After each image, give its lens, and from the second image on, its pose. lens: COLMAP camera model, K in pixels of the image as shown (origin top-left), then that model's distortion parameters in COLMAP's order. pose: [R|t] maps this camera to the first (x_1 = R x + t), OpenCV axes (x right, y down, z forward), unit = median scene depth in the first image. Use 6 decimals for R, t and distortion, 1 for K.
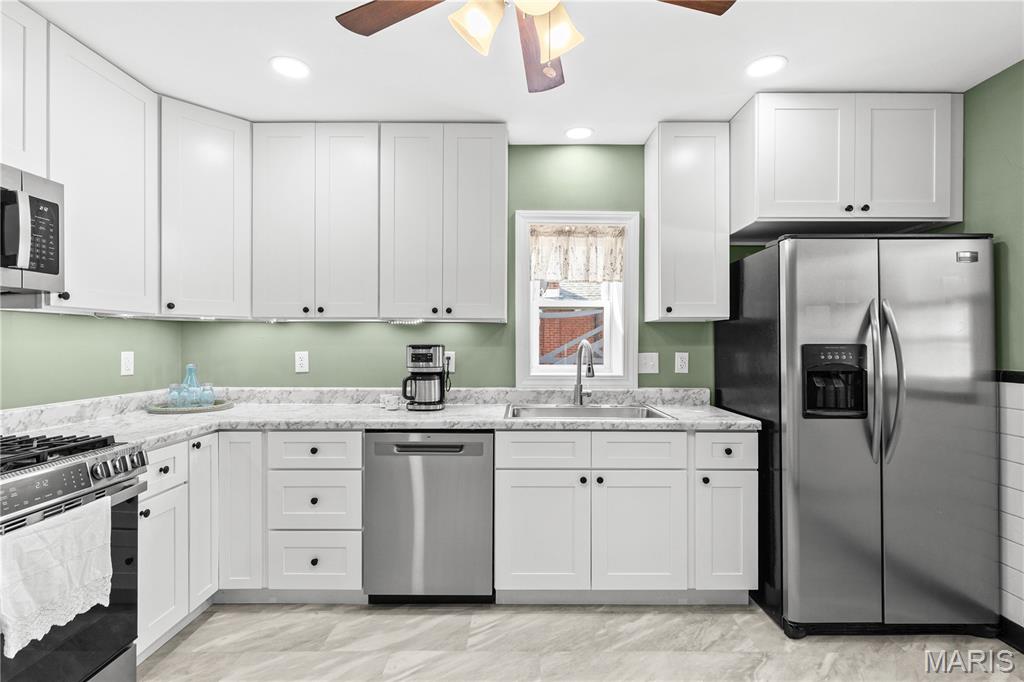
lens RADIAL K [[480.3, 0, 509.6], [0, 480.3, 343.1], [0, 0, 1]] dist [0.000243, 0.000213]
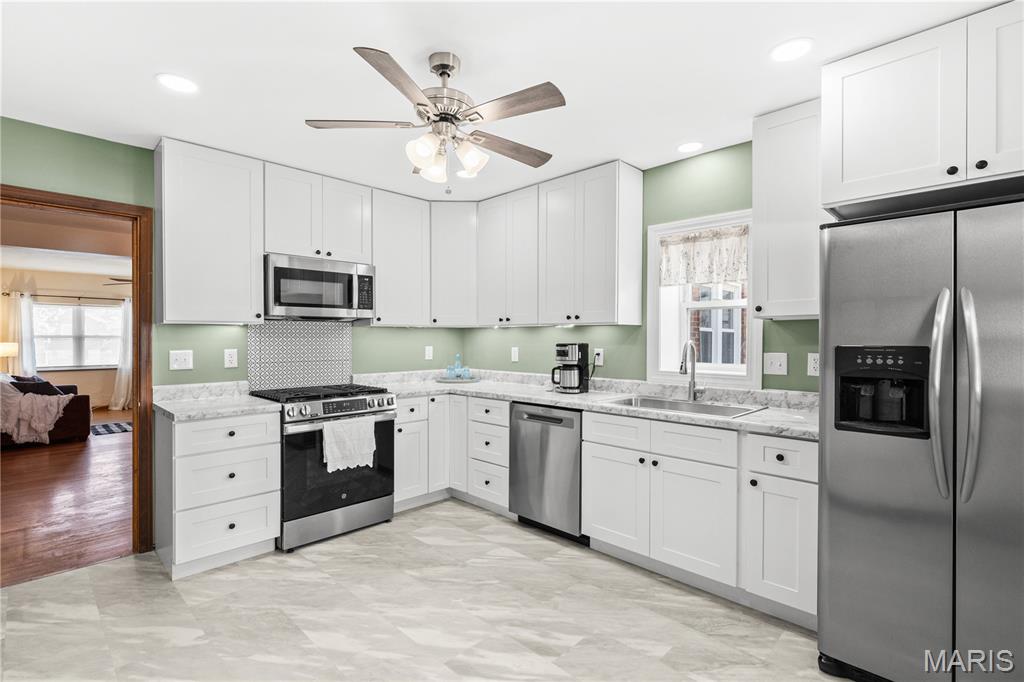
lens RADIAL K [[468.8, 0, 512.0], [0, 468.8, 341.0], [0, 0, 1]] dist [0.001605, 0.000211]
pose [[0.719507, 0.001771, -0.694483, 0.703649], [0.001061, 0.999993, 0.003650, -0.009367], [0.694484, -0.003363, 0.719500, -0.035886]]
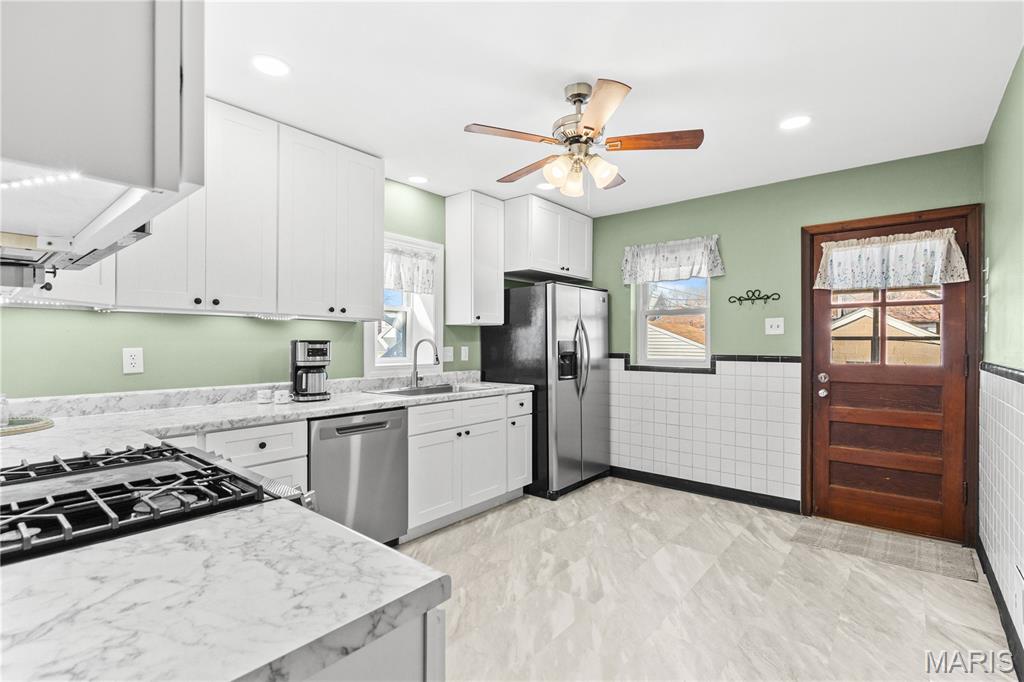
lens RADIAL K [[480.3, 0, 509.6], [0, 480.3, 343.1], [0, 0, 1]] dist [0.000243, 0.000213]
pose [[0.637186, -0.000374, 0.770710, -0.847618], [-0.002874, 0.999992, 0.002861, 0.005955], [-0.770705, -0.004038, 0.637180, -0.034972]]
